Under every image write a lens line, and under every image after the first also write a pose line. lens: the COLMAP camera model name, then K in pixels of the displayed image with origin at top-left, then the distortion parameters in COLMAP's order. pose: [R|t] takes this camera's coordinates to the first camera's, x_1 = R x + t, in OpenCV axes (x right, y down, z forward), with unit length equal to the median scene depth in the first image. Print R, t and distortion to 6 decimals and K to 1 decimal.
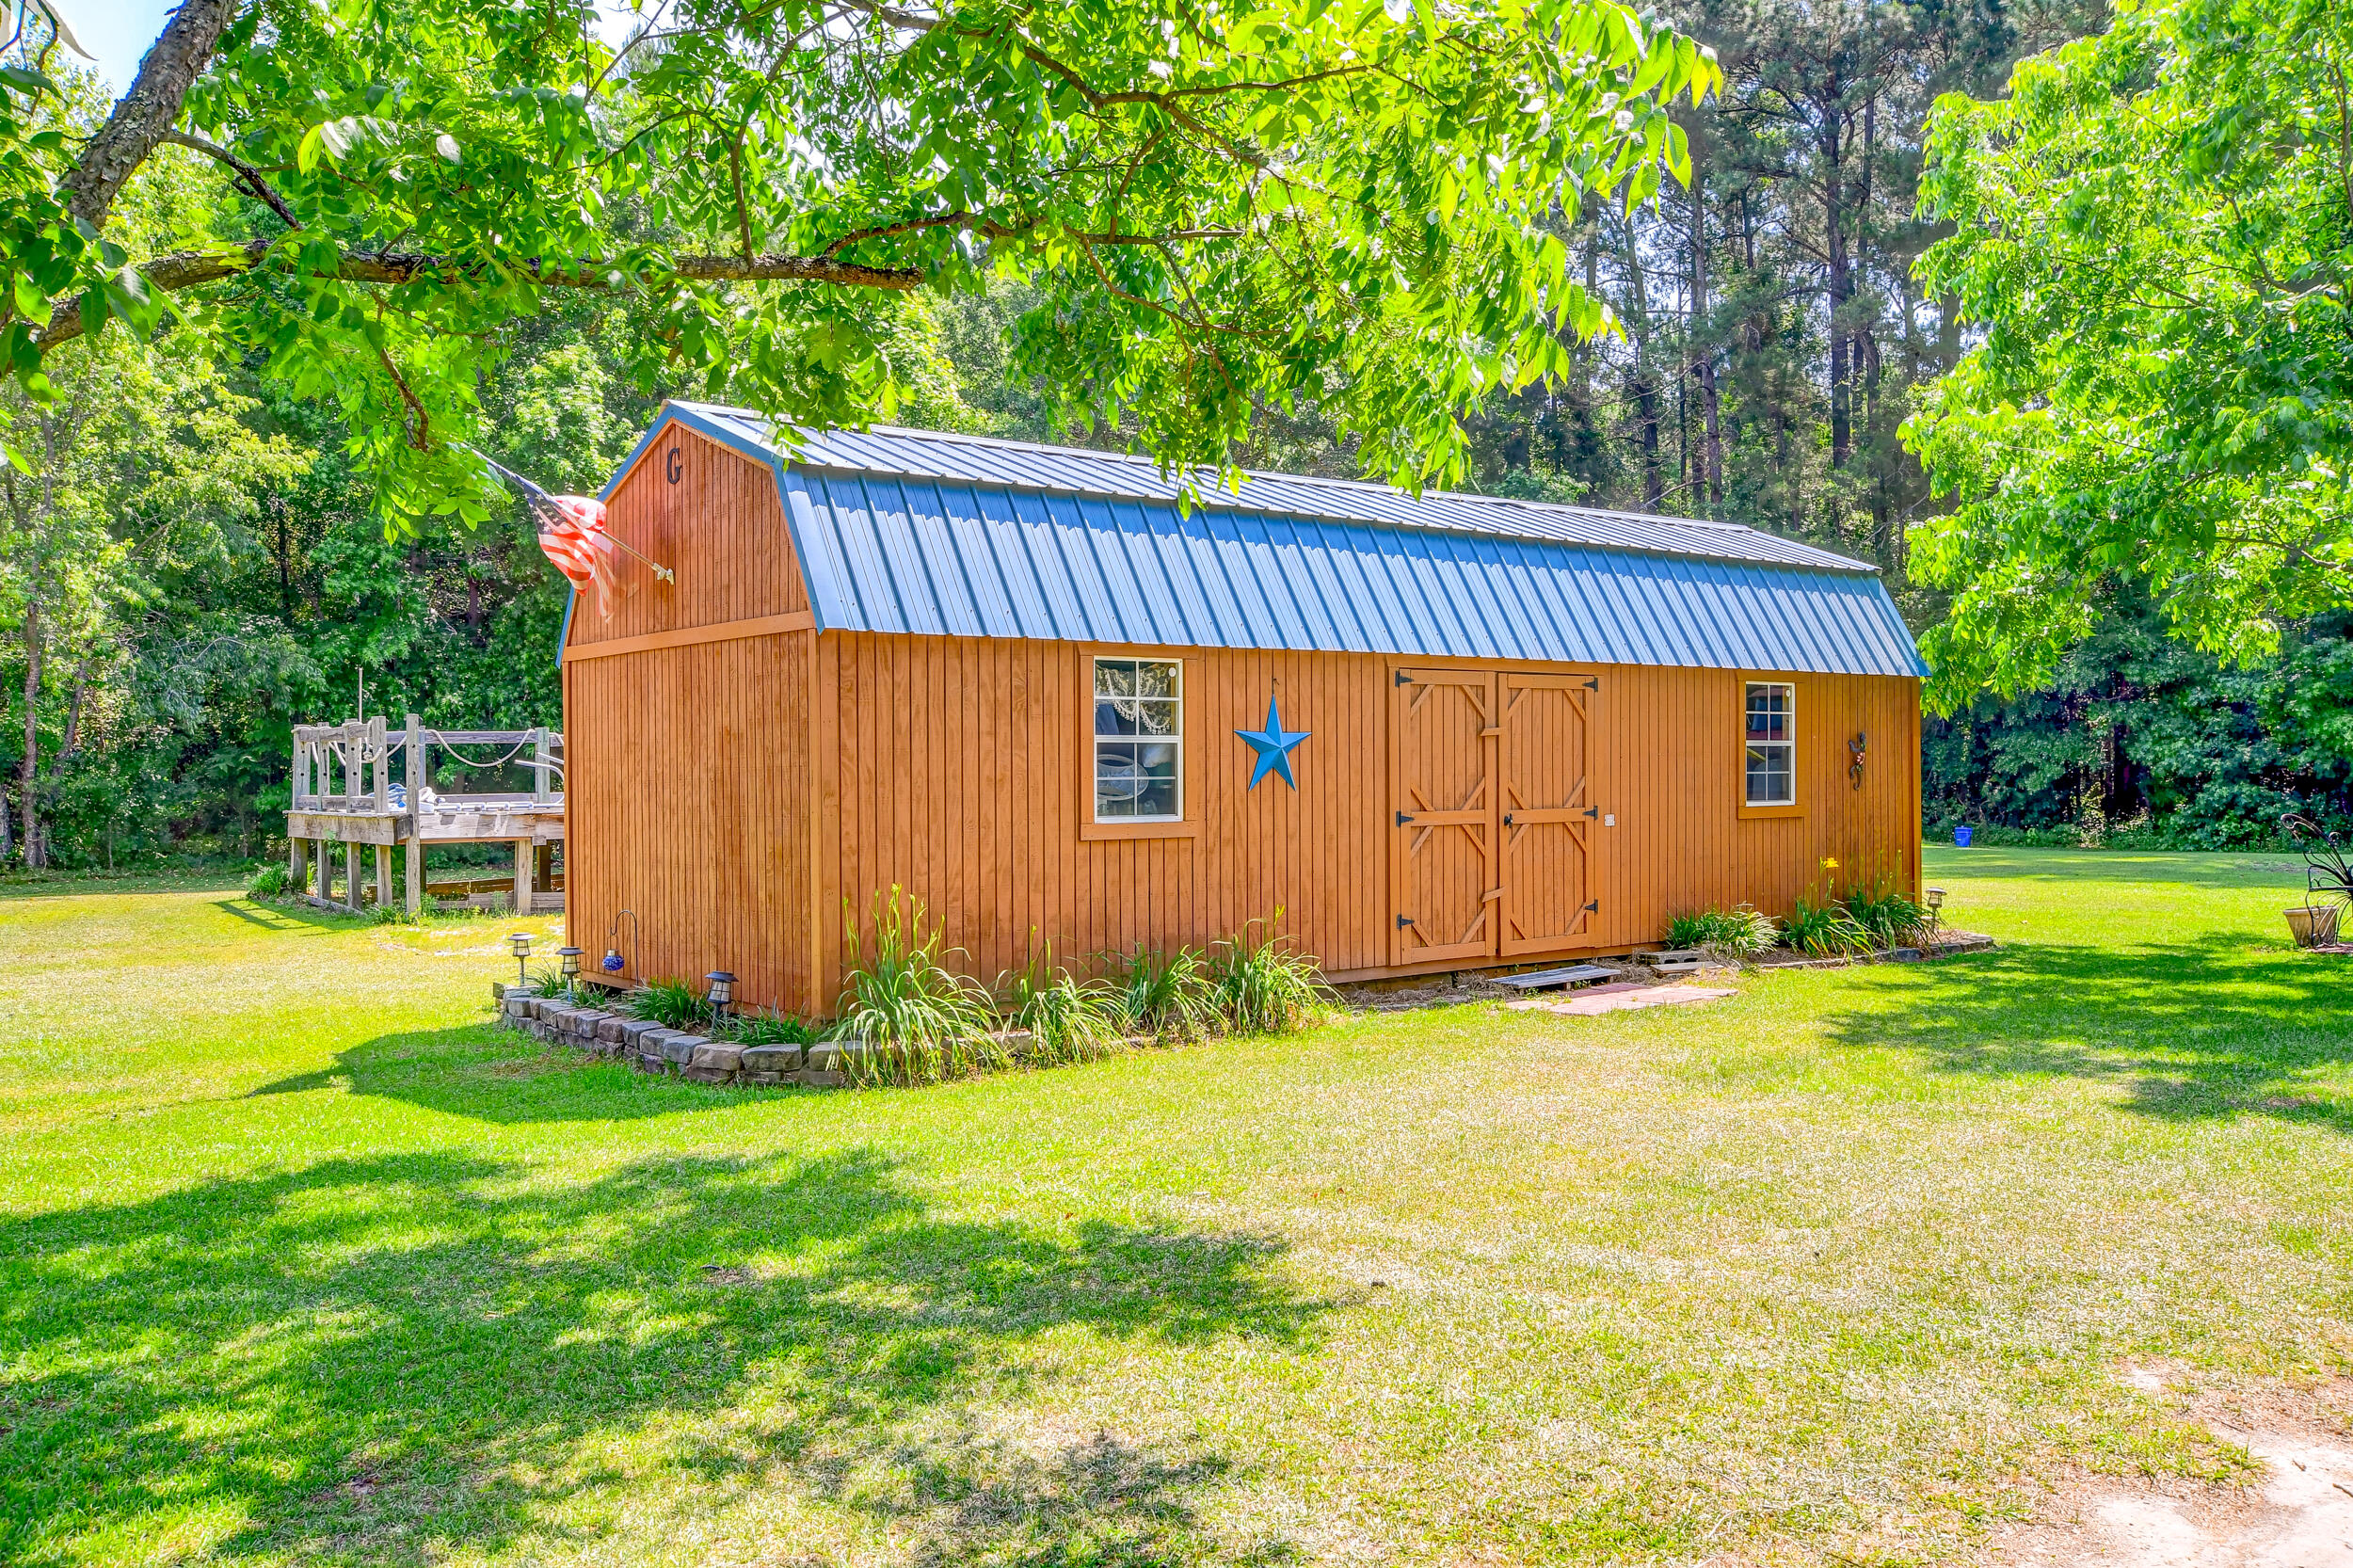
lens RADIAL K [[1893.8, 0, 1184.3], [0, 1893.8, 783.7], [0, 0, 1]] dist [-0.007651, 0.045393]
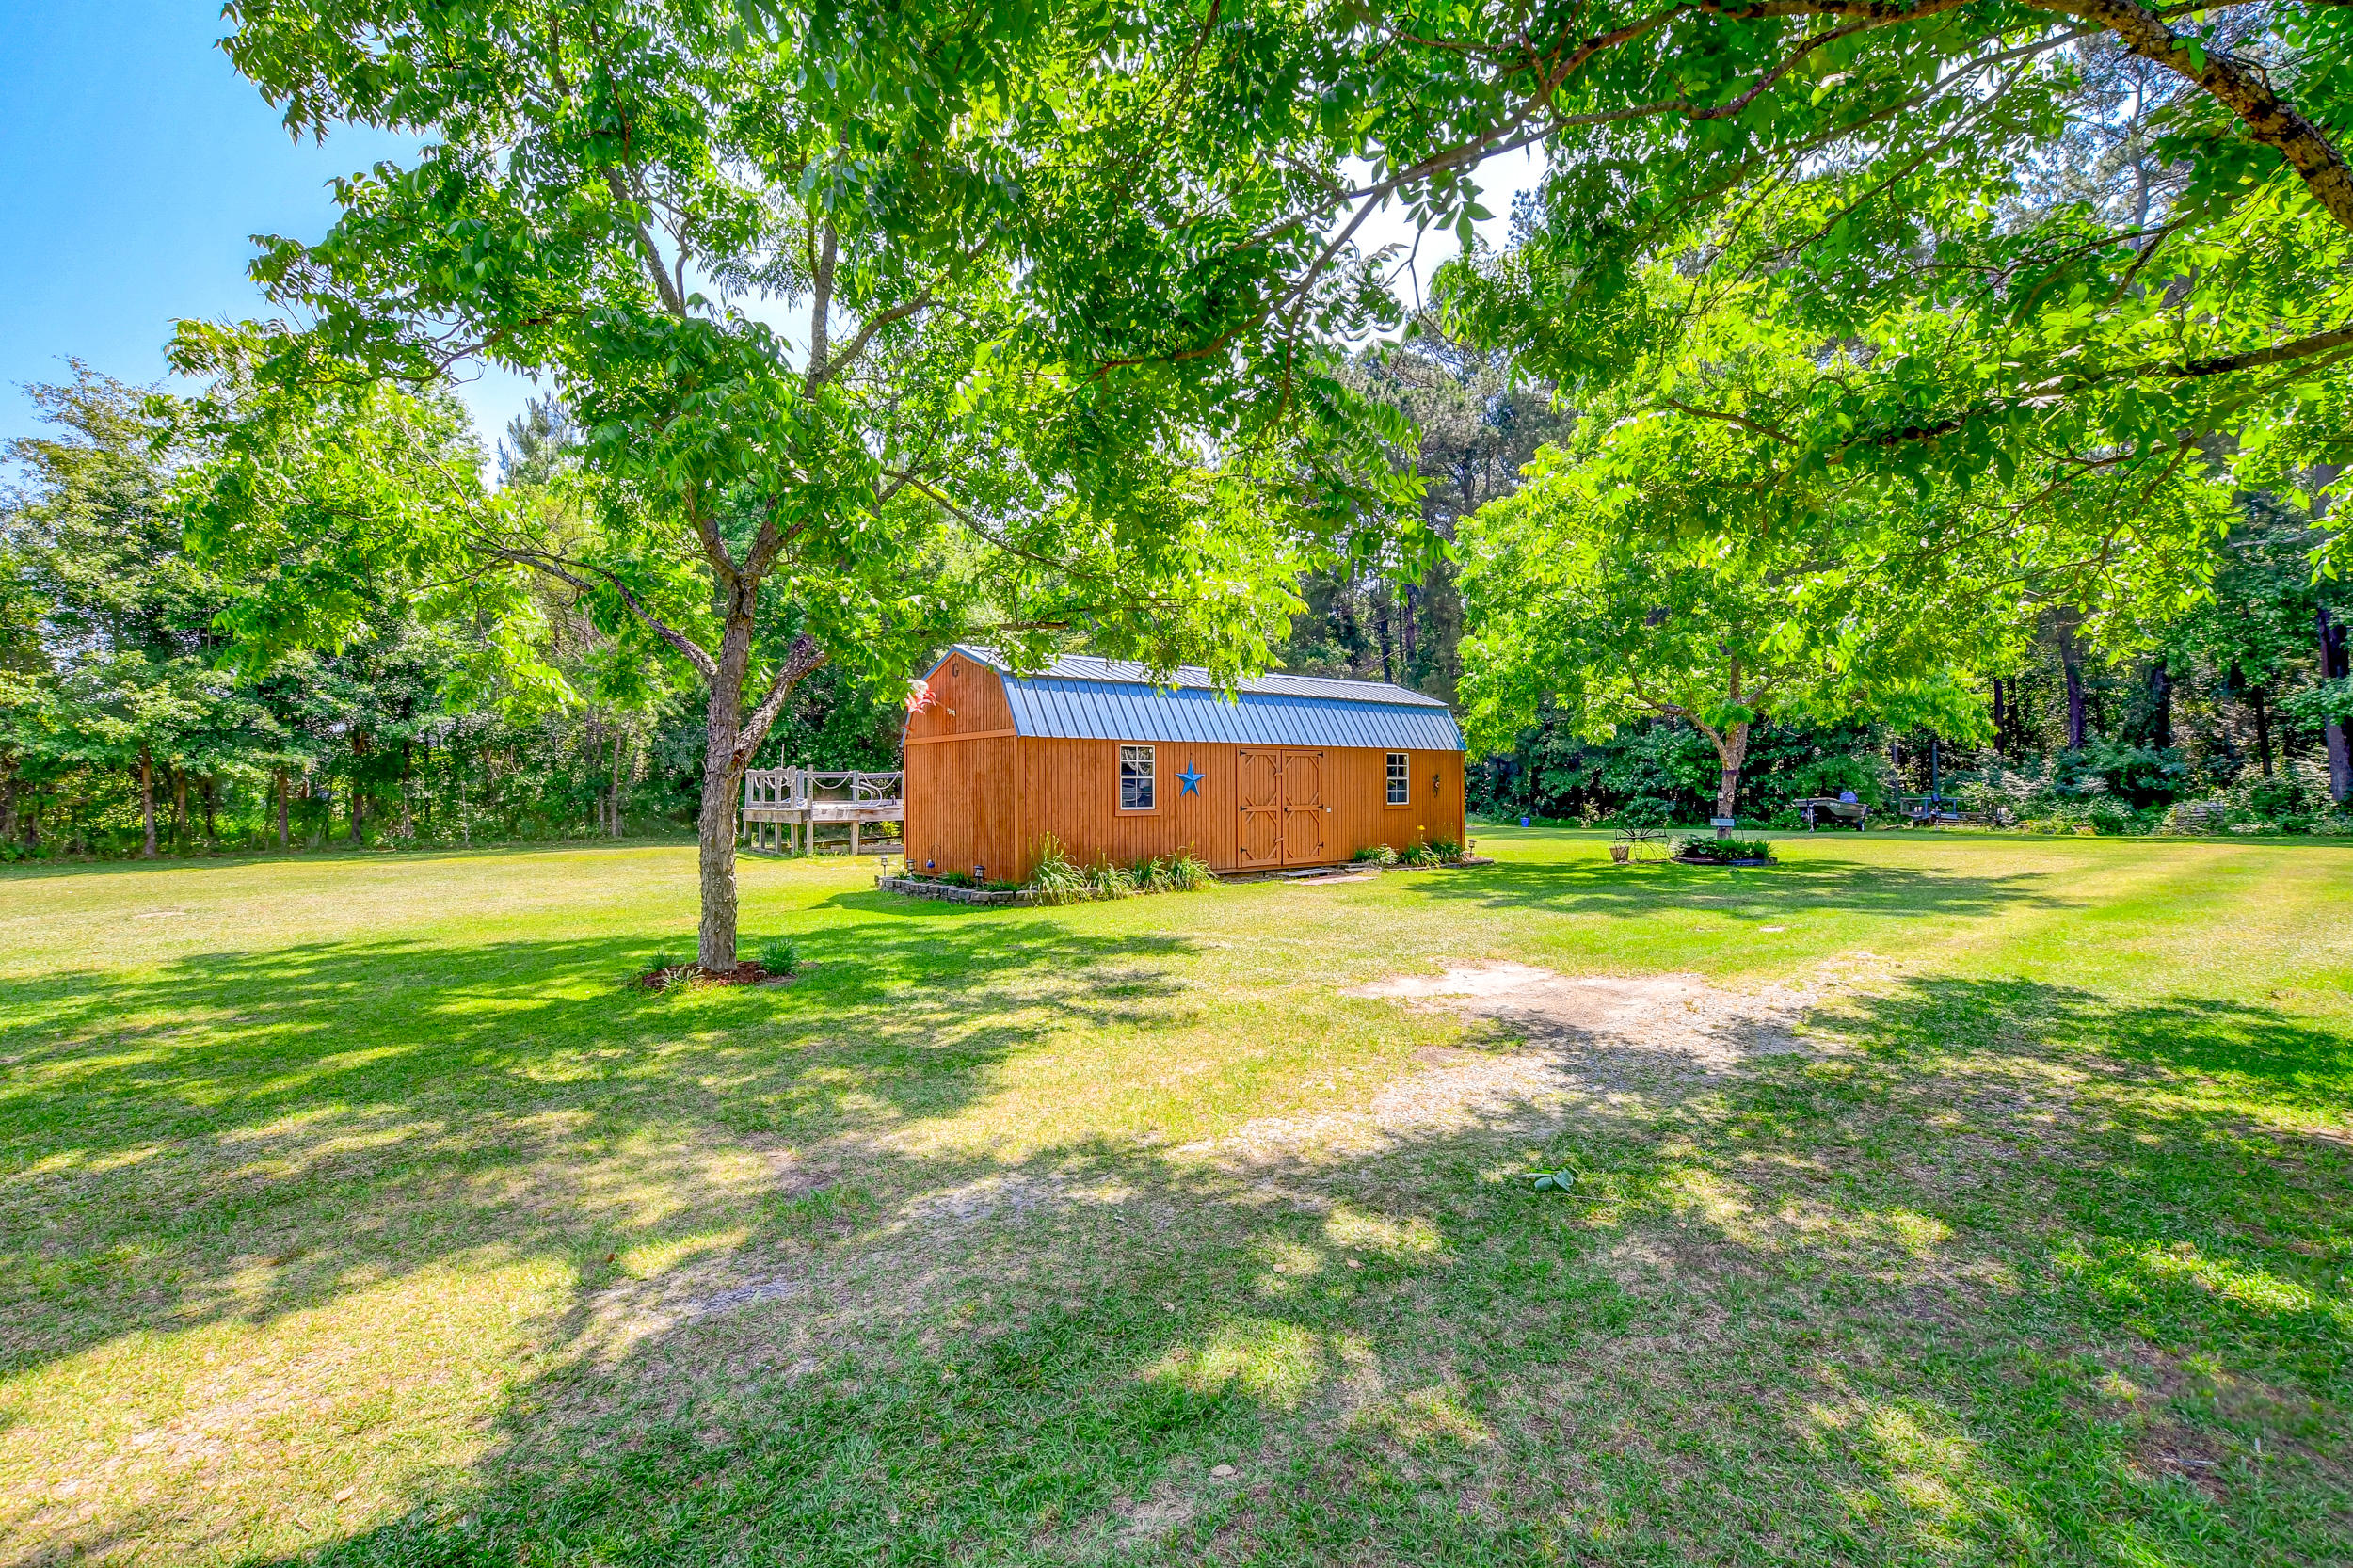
lens RADIAL K [[1089.8, 0, 1140.0], [0, 1089.8, 798.9], [0, 0, 1]] dist [-0.014890, 0.000362]
pose [[0.999953, 0.000309, -0.009648, -0.006198], [-0.000317, 1.000000, -0.000810, 0.006642], [0.009648, 0.000813, 0.999953, -0.436524]]
